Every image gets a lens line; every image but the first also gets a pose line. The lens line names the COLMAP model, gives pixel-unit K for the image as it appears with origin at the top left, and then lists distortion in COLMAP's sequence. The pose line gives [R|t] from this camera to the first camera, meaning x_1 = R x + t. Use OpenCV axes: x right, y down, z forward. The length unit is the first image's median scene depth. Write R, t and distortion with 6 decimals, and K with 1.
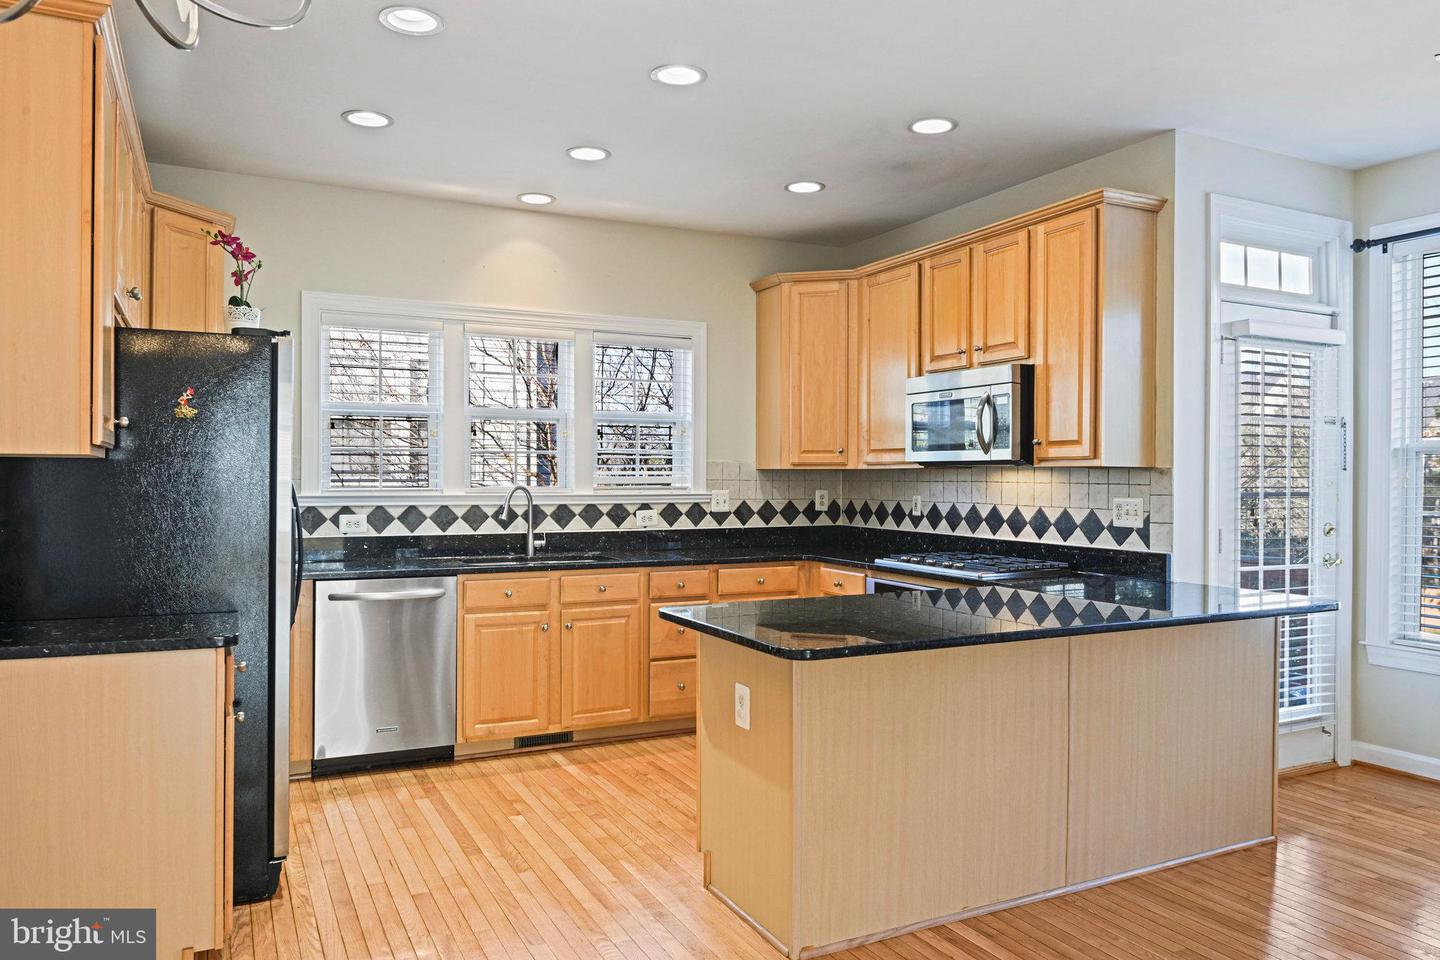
lens RADIAL K [[990.2, 0, 720.0], [0, 990.2, 479.2], [0, 0, 1]] dist [0.000522, 0.000021]
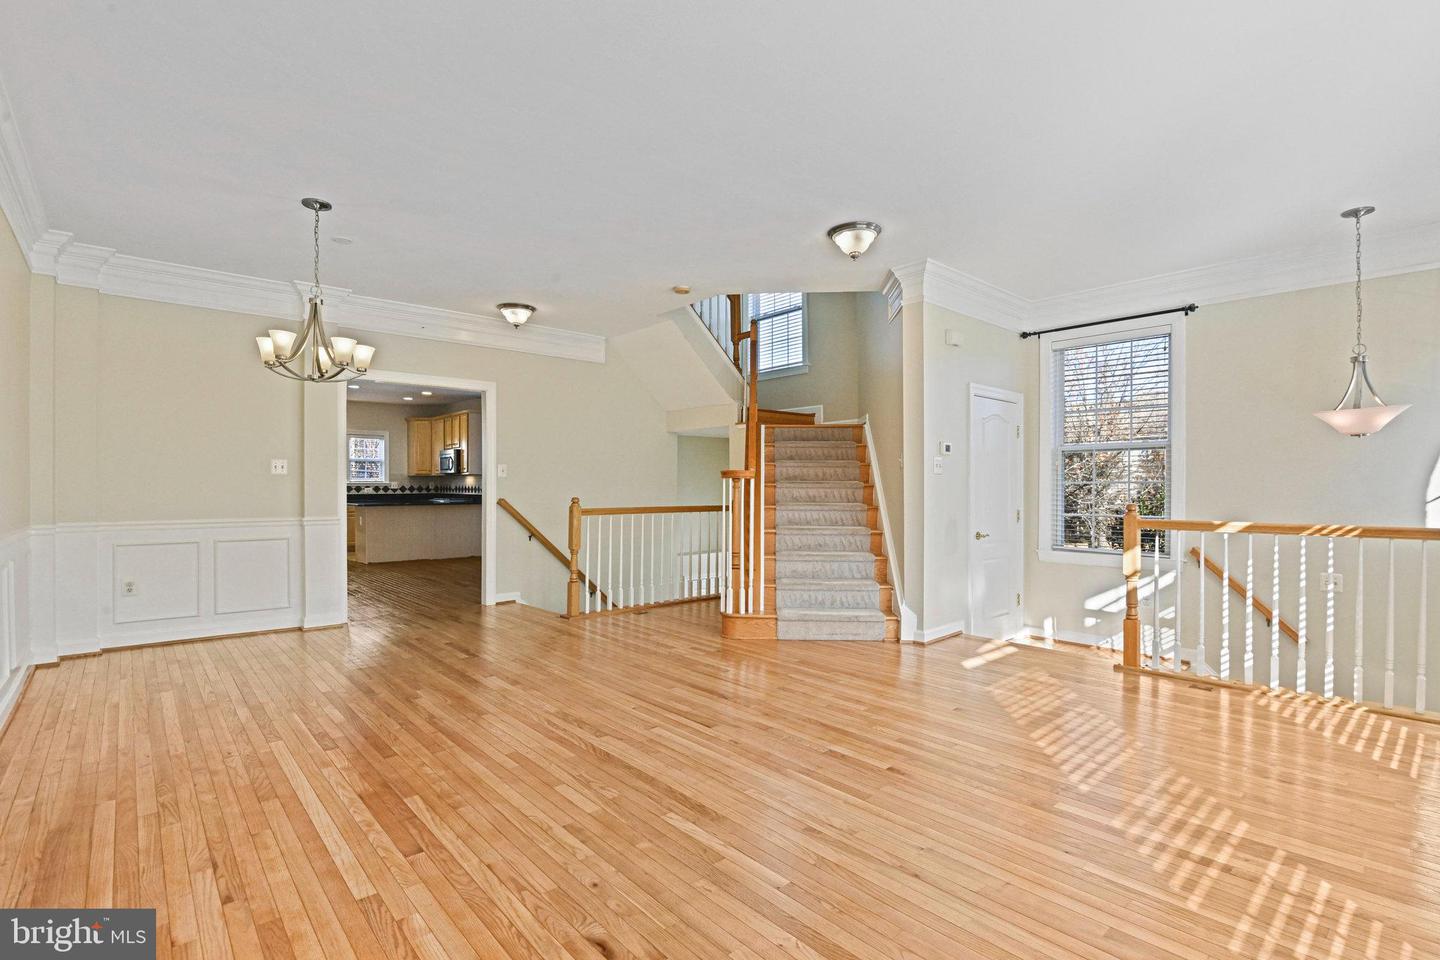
lens RADIAL K [[667.1, 0, 722.3], [0, 667.1, 485.9], [0, 0, 1]] dist [-0.012694, -0.002393]
pose [[0.966991, 0.002287, 0.254802, 0.493863], [-0.001795, 0.999996, -0.002162, 0.027004], [-0.254806, 0.001634, 0.966991, -1.419888]]
